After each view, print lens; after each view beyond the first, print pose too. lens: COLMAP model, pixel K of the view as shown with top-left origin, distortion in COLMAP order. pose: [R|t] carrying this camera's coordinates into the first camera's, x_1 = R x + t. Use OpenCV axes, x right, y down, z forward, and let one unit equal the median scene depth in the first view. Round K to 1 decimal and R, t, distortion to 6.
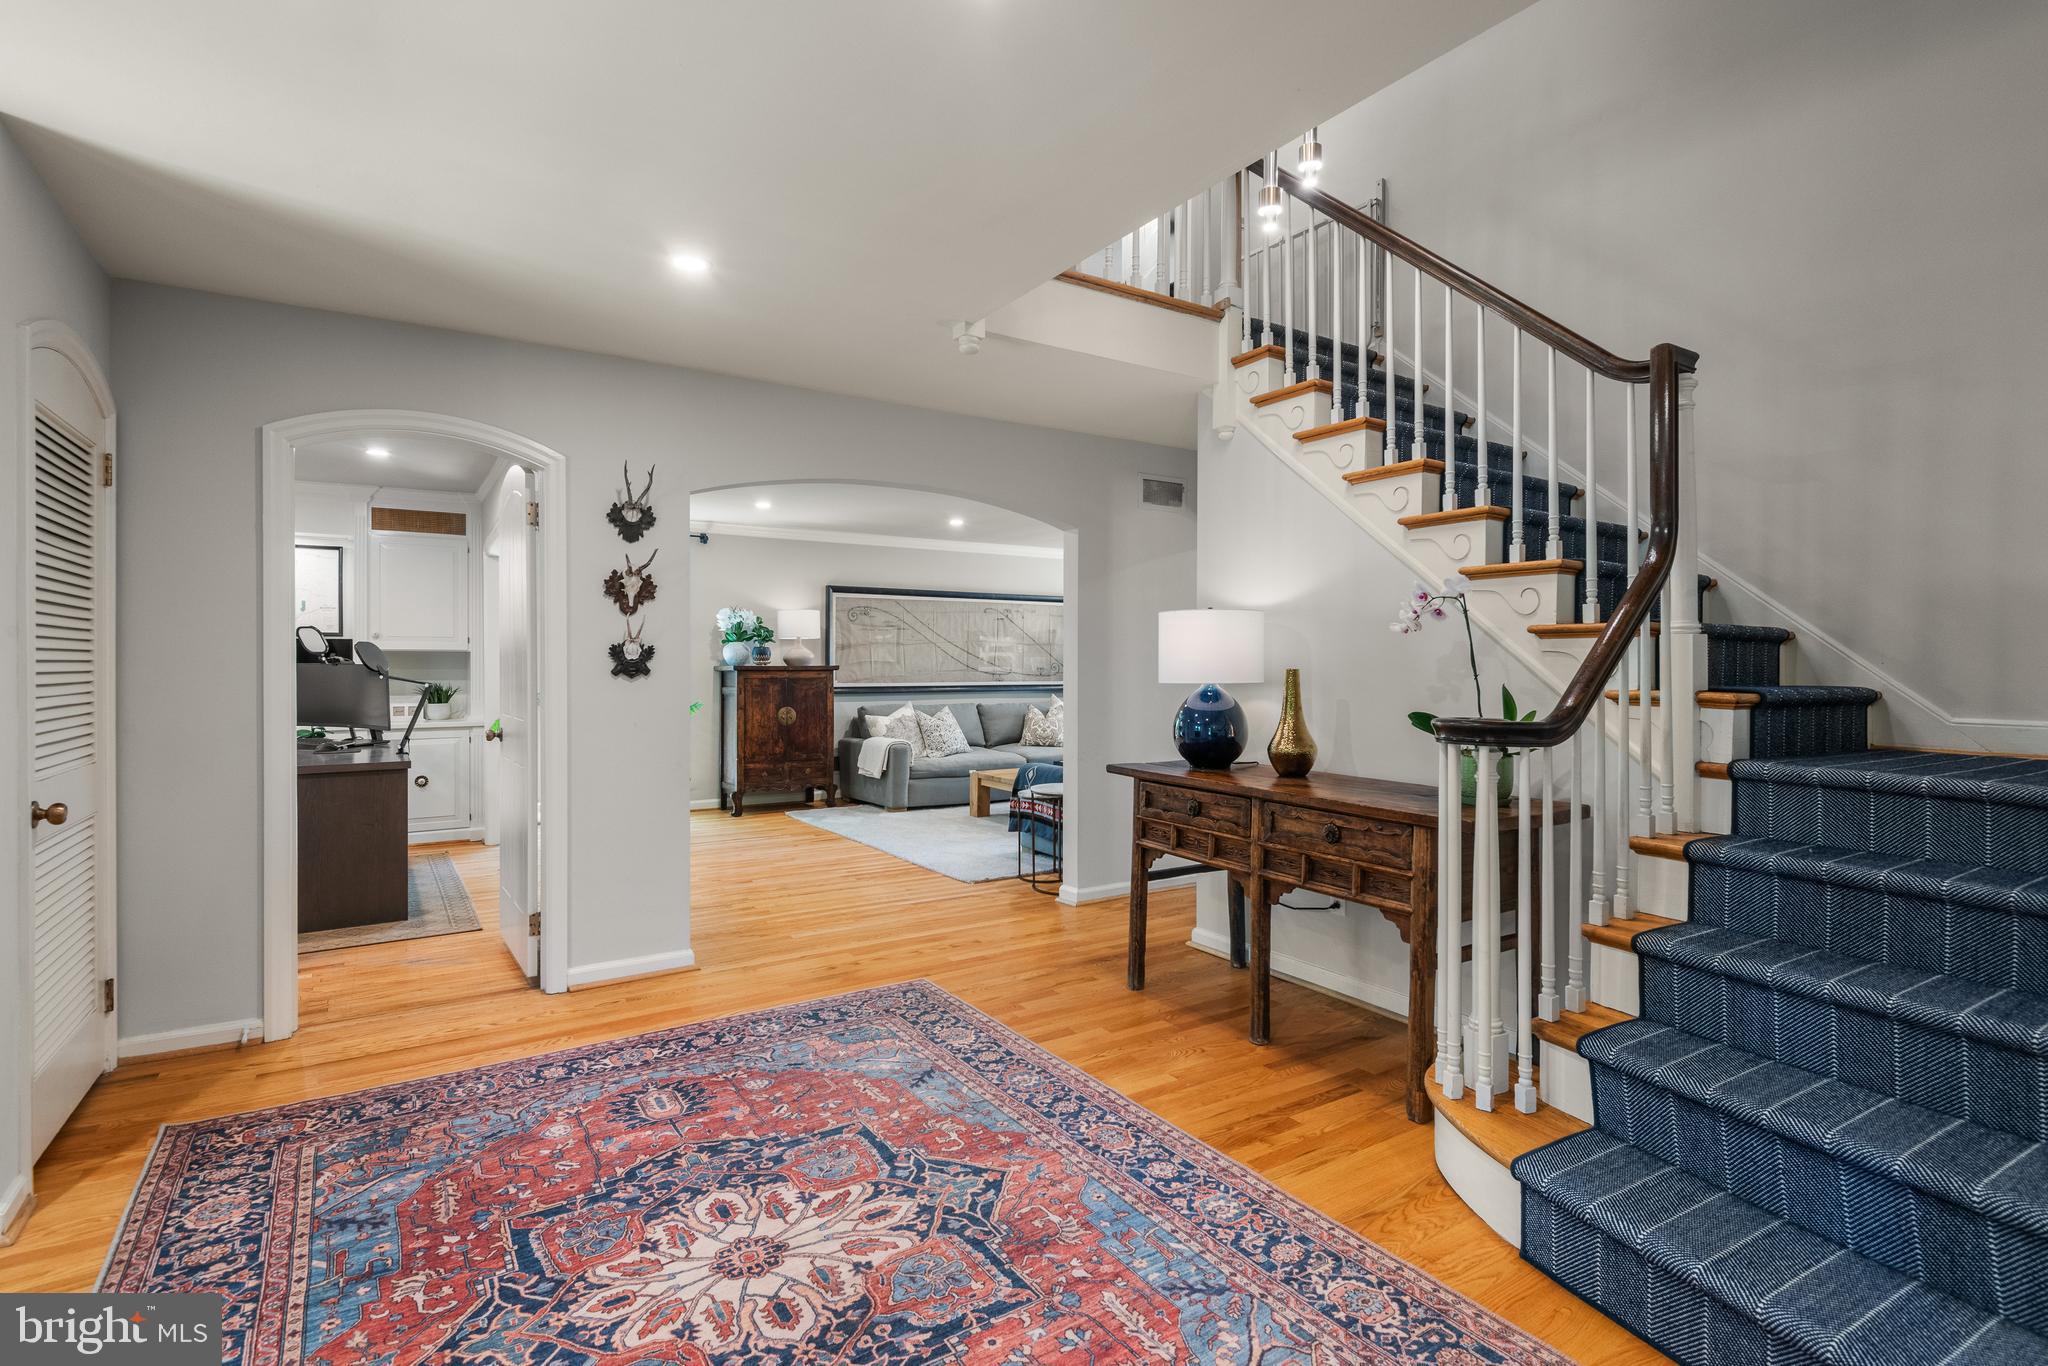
lens RADIAL K [[995.3, 0, 1018.8], [0, 995.3, 665.0], [0, 0, 1]] dist [0.027097, -0.017636]
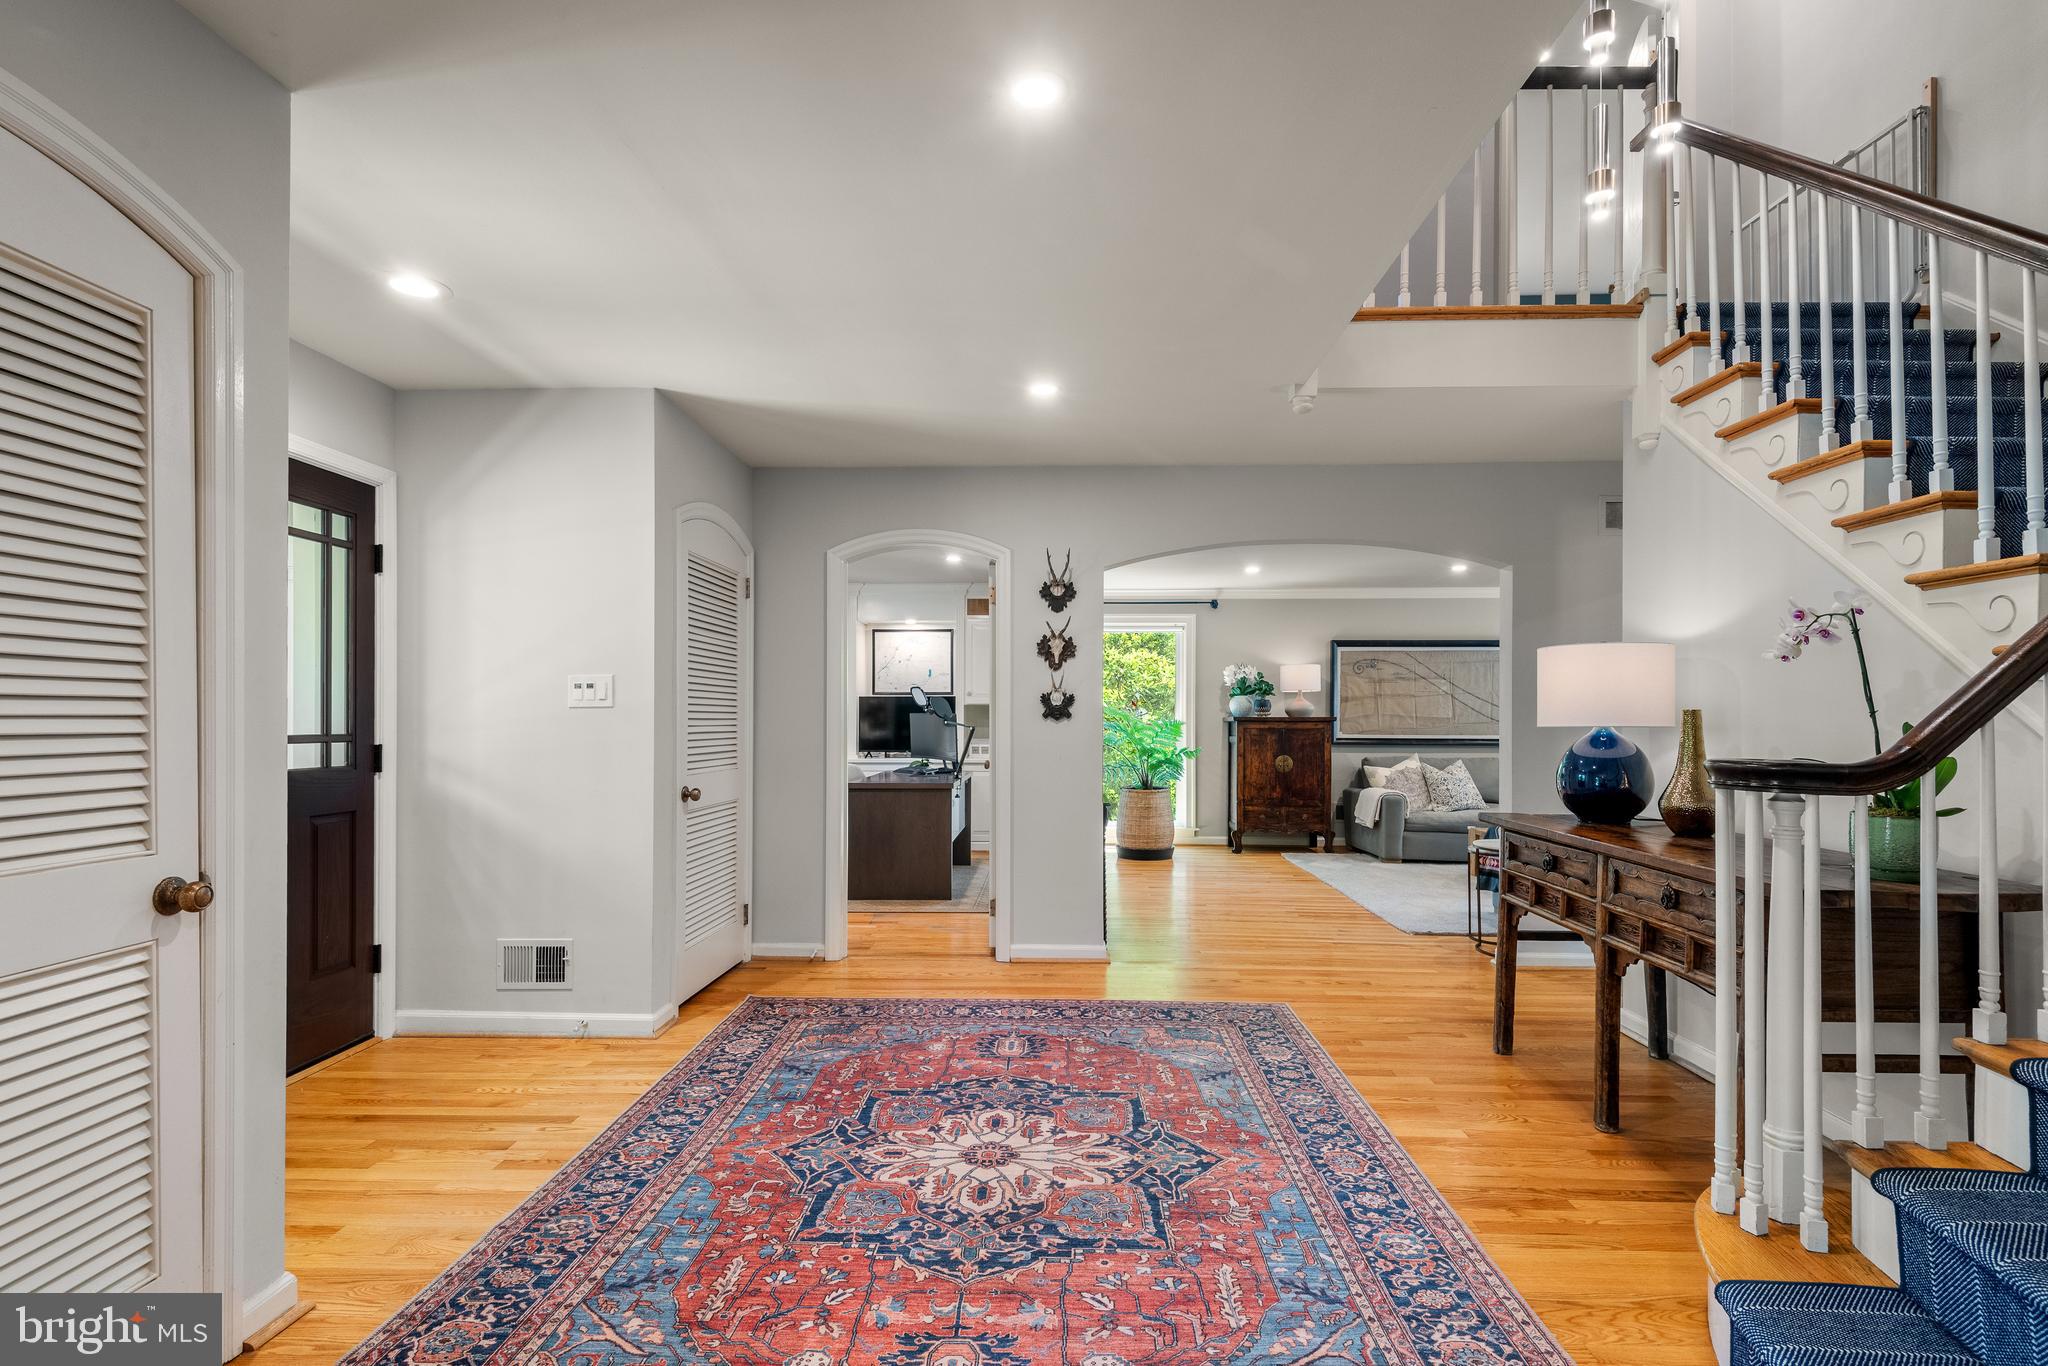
lens RADIAL K [[946.0, 0, 1023.9], [0, 946.0, 714.9], [0, 0, 1]] dist [0.023351, -0.012172]
pose [[0.820367, -0.001518, -0.571836, 0.329450], [-0.003484, 0.999965, -0.007652, 0.020049], [0.571827, 0.008269, 0.820333, 0.007129]]
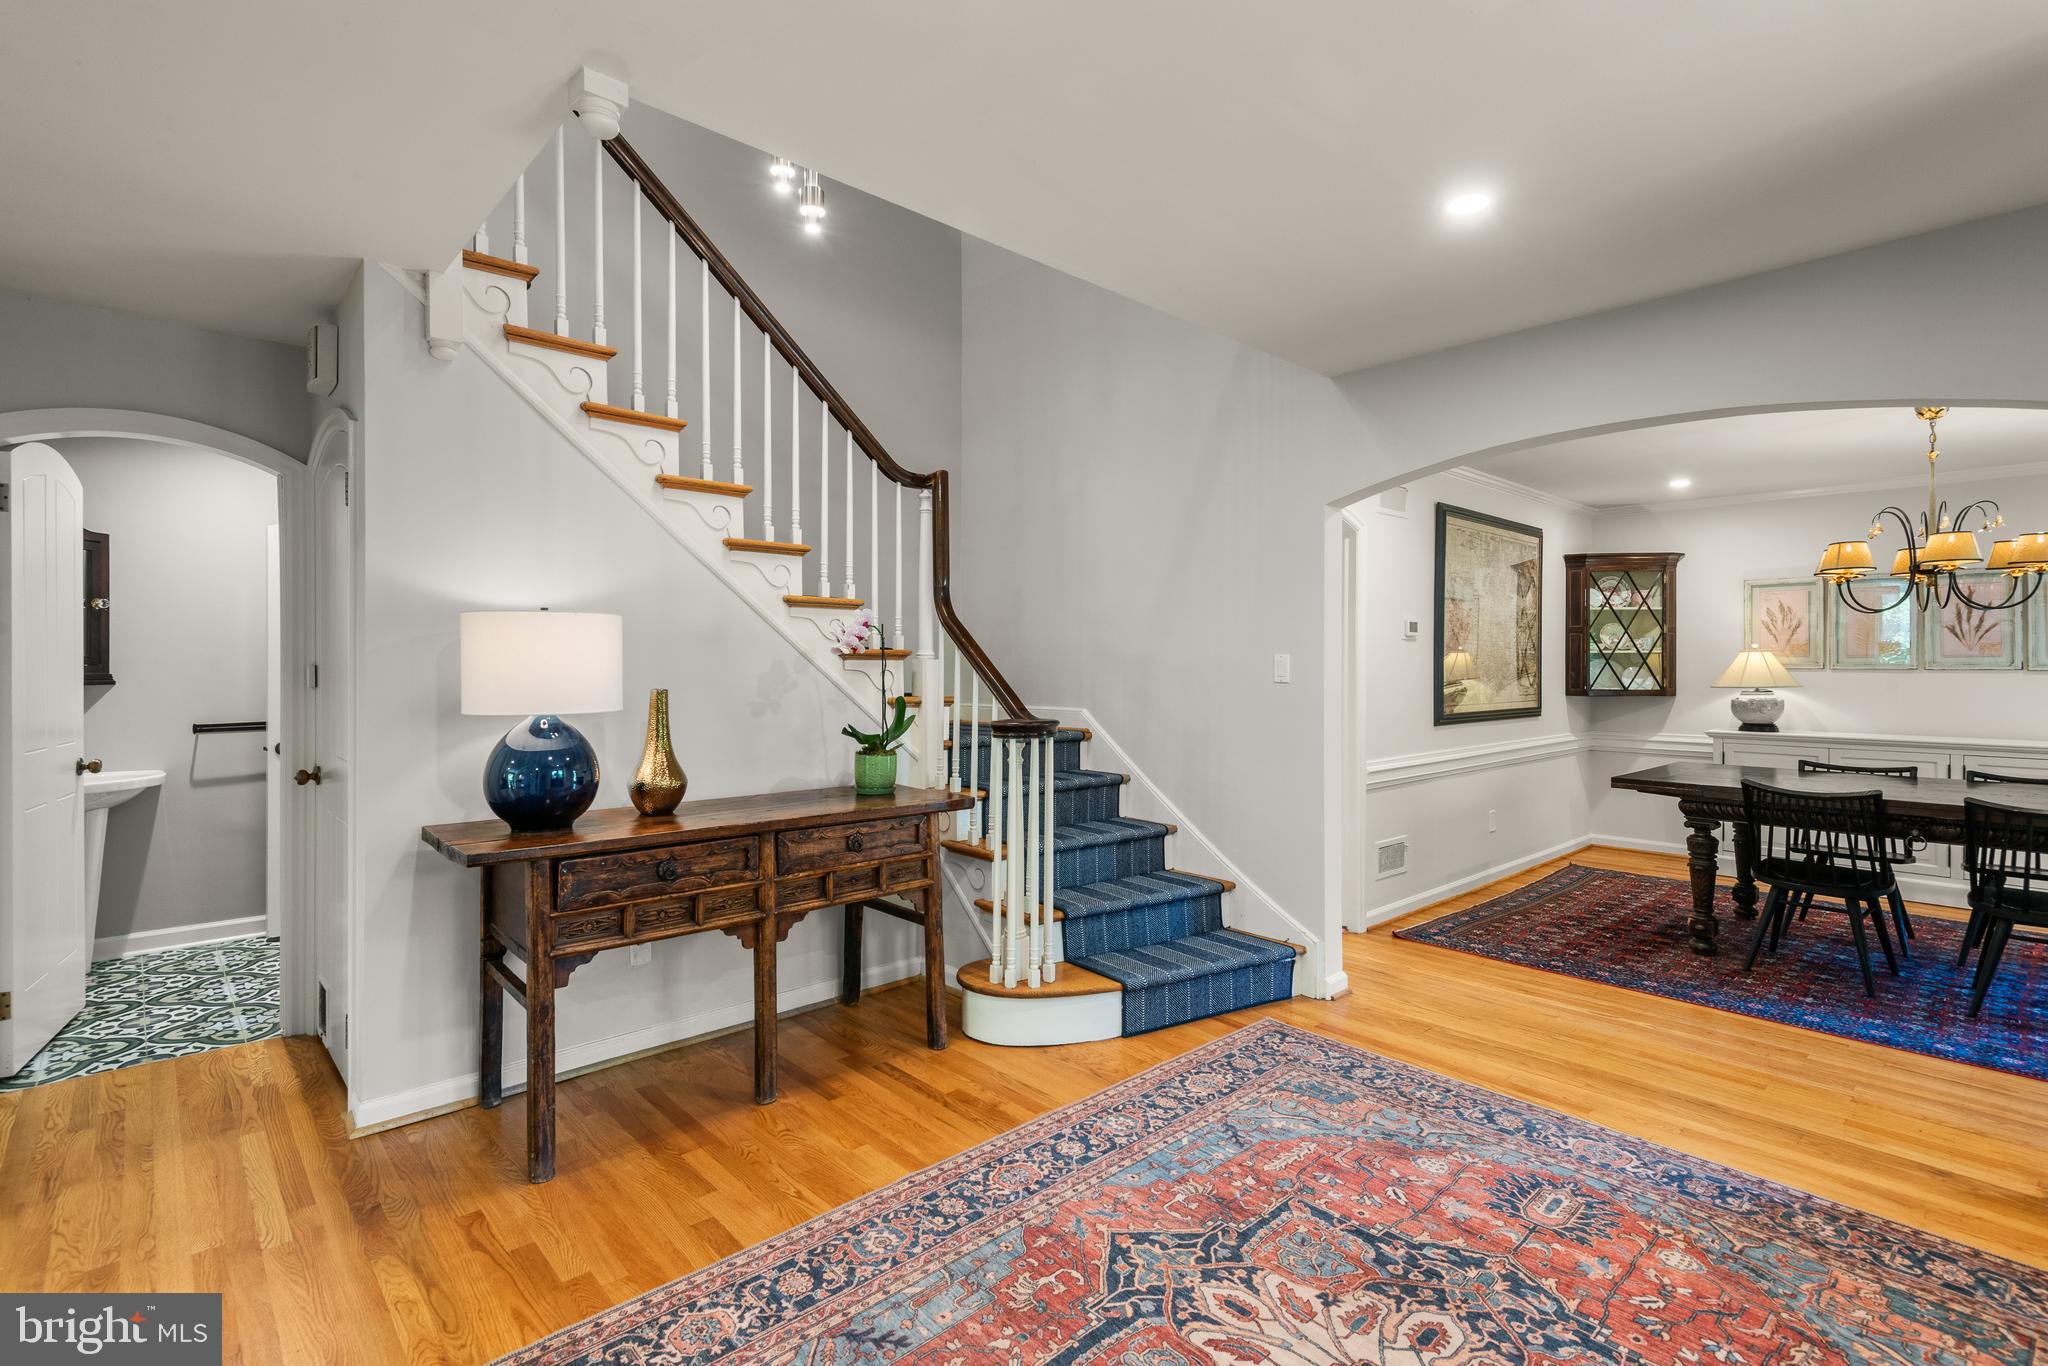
lens RADIAL K [[946.0, 0, 1024.3], [0, 946.0, 668.2], [0, 0, 1]] dist [0.023351, -0.012172]
pose [[-0.168371, -0.008896, 0.985684, -0.708819], [0.000452, 0.999958, 0.009102, -0.026432], [-0.985724, 0.001978, -0.168360, 0.994960]]
